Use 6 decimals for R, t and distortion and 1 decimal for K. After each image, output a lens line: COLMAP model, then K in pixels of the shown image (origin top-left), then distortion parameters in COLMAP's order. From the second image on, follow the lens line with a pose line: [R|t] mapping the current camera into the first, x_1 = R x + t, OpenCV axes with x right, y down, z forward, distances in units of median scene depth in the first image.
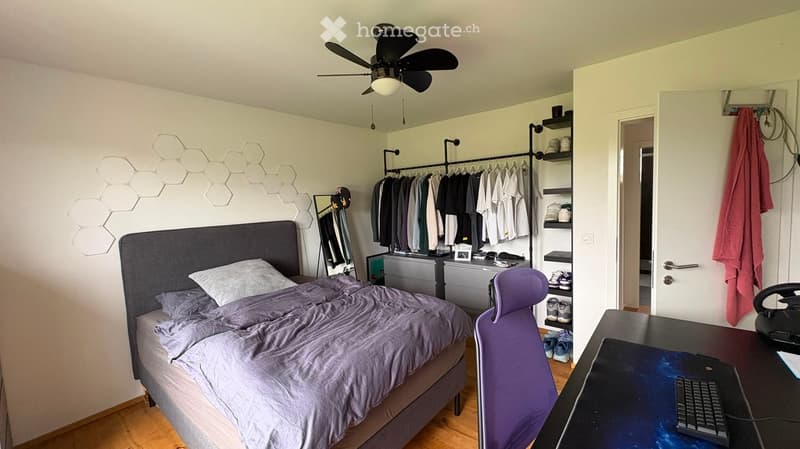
lens RADIAL K [[321.4, 0, 400.0], [0, 321.4, 224.5], [0, 0, 1]] dist [-0.003070, -0.000040]
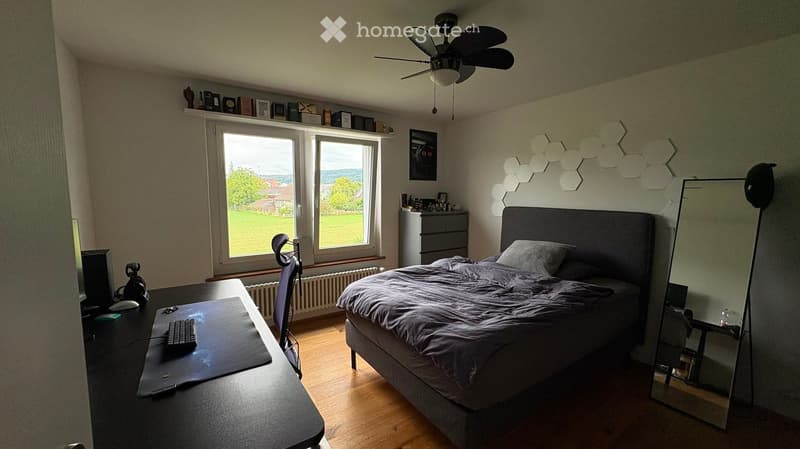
lens RADIAL K [[321.4, 0, 400.0], [0, 321.4, 224.5], [0, 0, 1]] dist [-0.003070, -0.000040]
pose [[-0.288441, 0.138228, -0.947467, 0.829688], [-0.059864, 0.984985, 0.161926, -0.108681], [0.955624, 0.103425, -0.275836, 0.960289]]
